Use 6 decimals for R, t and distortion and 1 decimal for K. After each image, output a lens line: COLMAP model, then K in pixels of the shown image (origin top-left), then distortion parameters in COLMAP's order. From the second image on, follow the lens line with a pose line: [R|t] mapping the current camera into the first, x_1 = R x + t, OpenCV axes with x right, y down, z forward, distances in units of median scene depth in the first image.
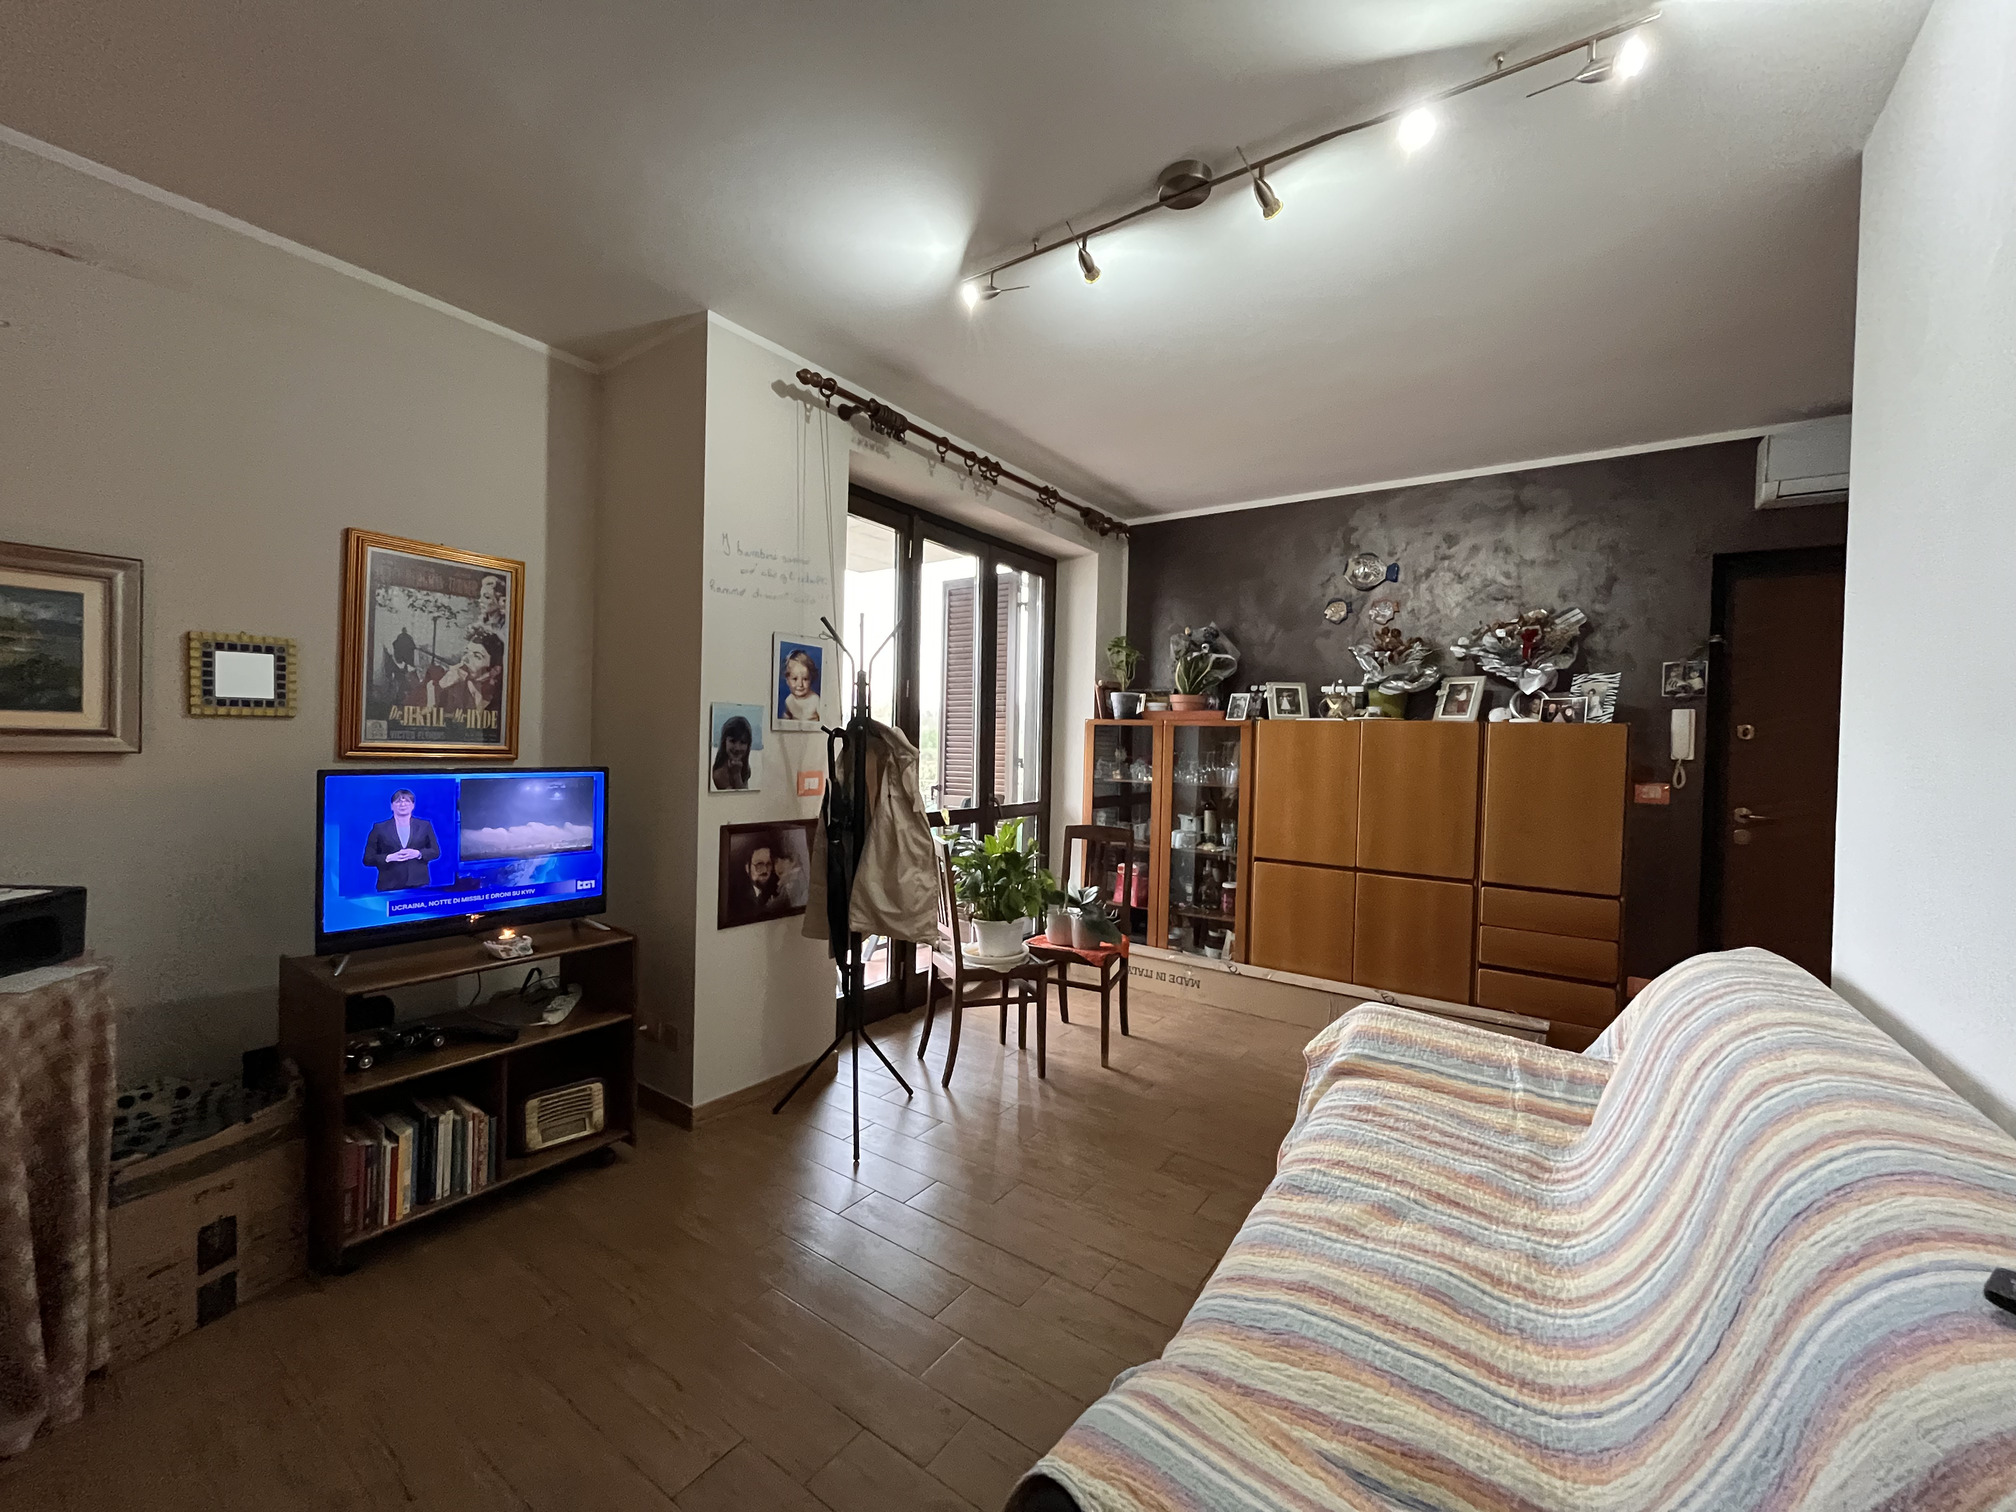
lens RADIAL K [[815.4, 0, 1003.6], [0, 815.4, 753.4], [0, 0, 1]] dist [-0.000991, 0.000034]
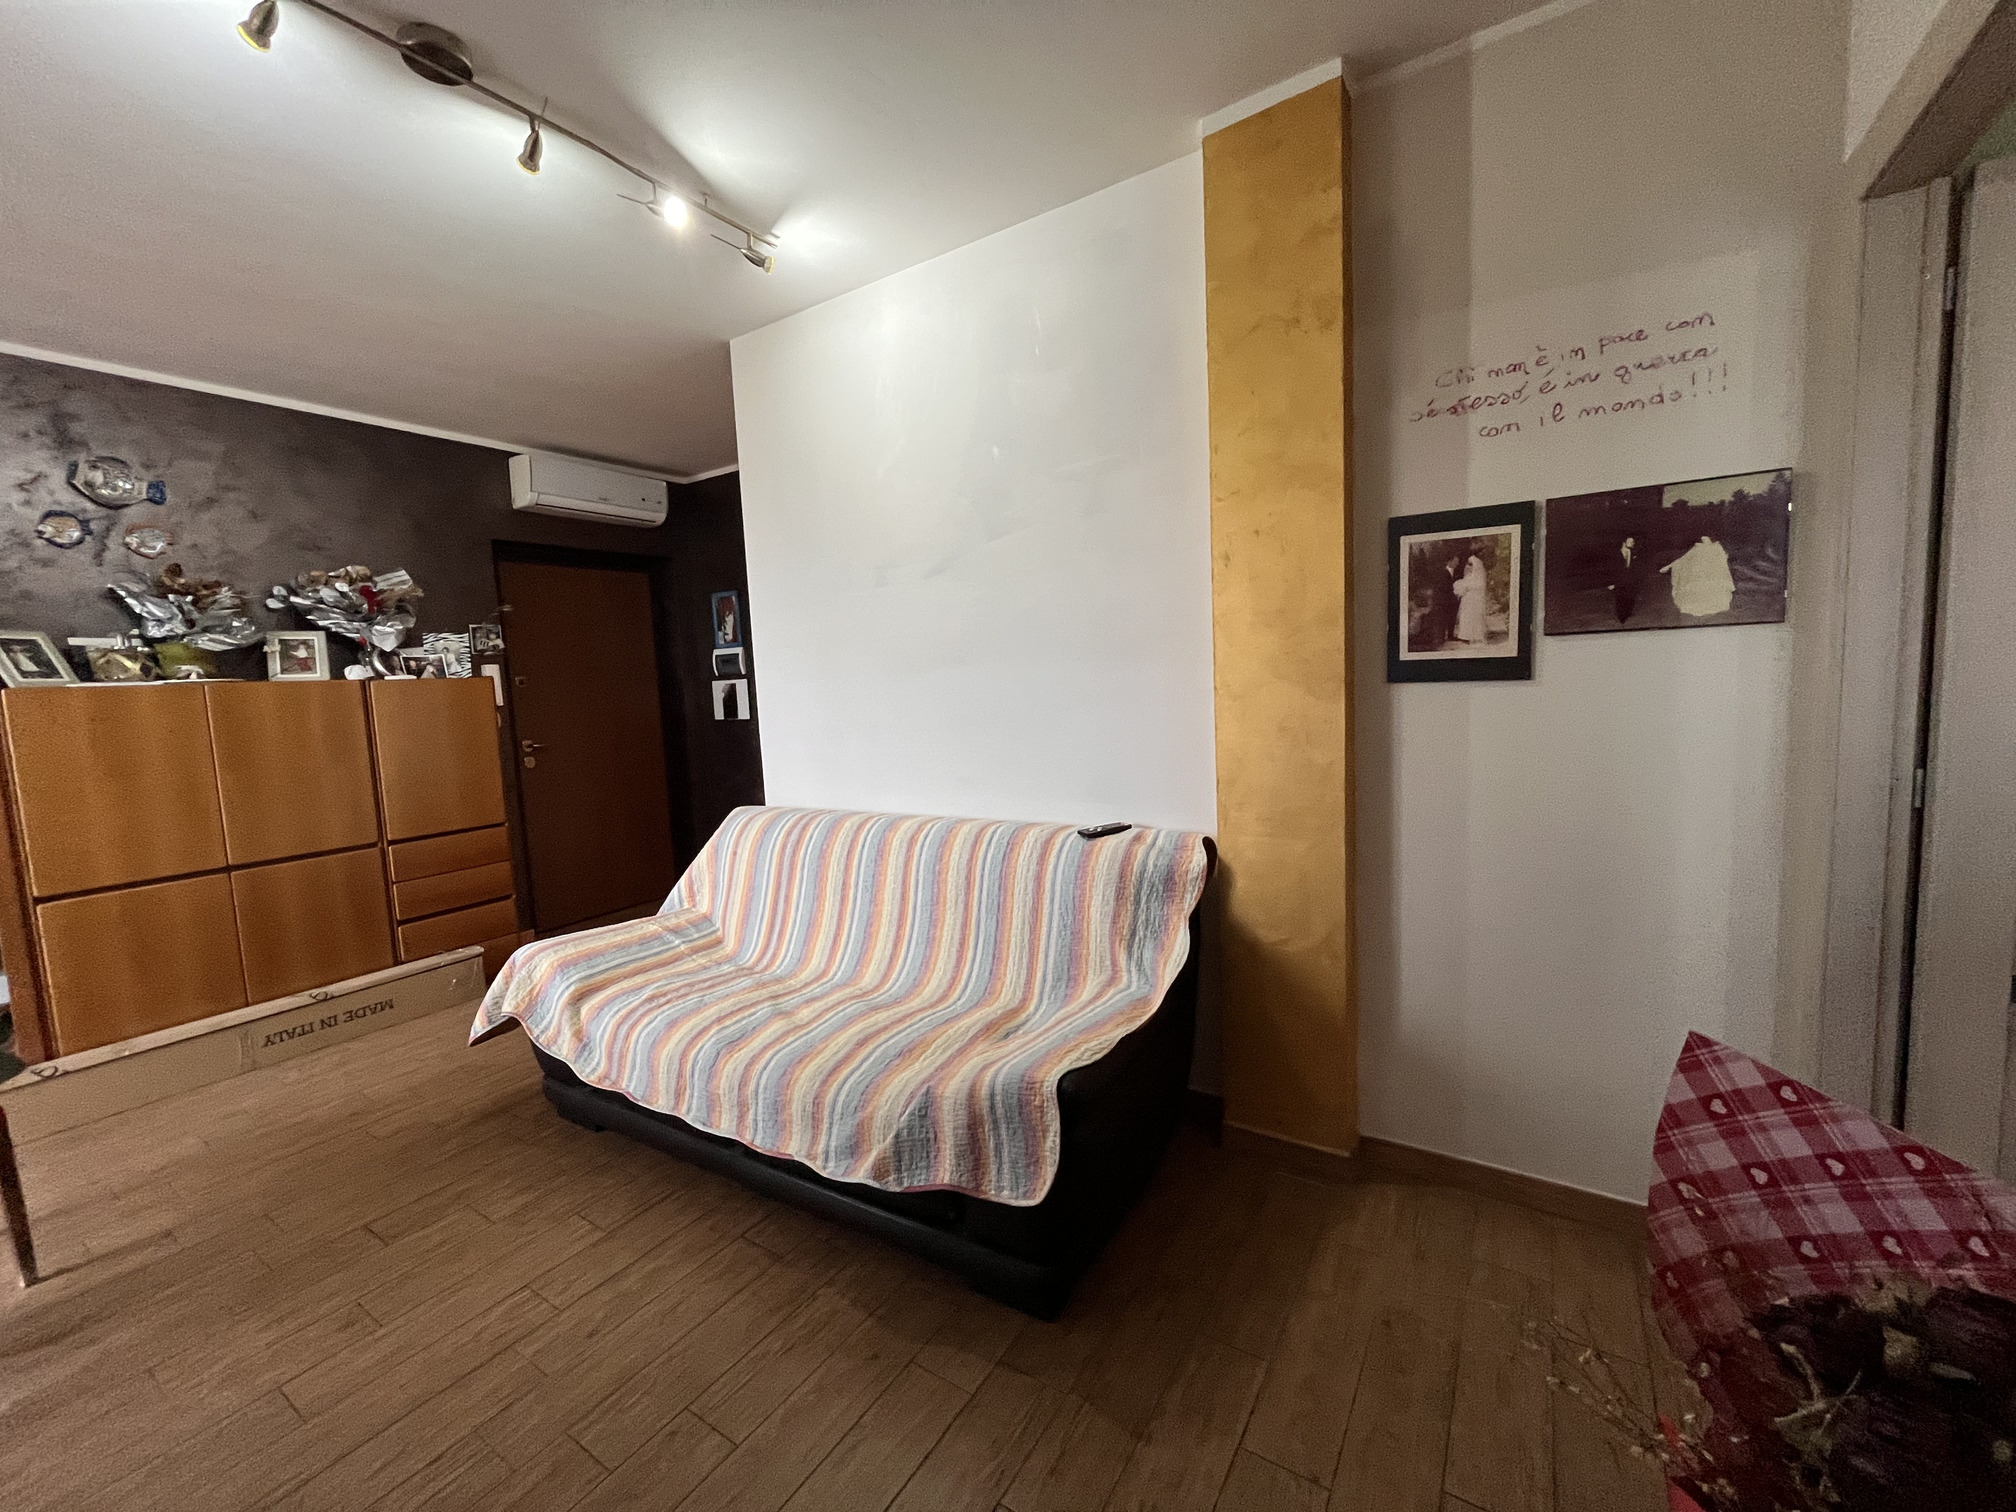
lens RADIAL K [[815.4, 0, 1006.1], [0, 815.4, 754.6], [0, 0, 1]] dist [-0.000991, 0.000034]
pose [[-0.035180, -0.119895, 0.992163, -0.439376], [0.061260, 0.990652, 0.121885, -0.023594], [-0.997502, 0.065068, -0.027506, 0.287731]]
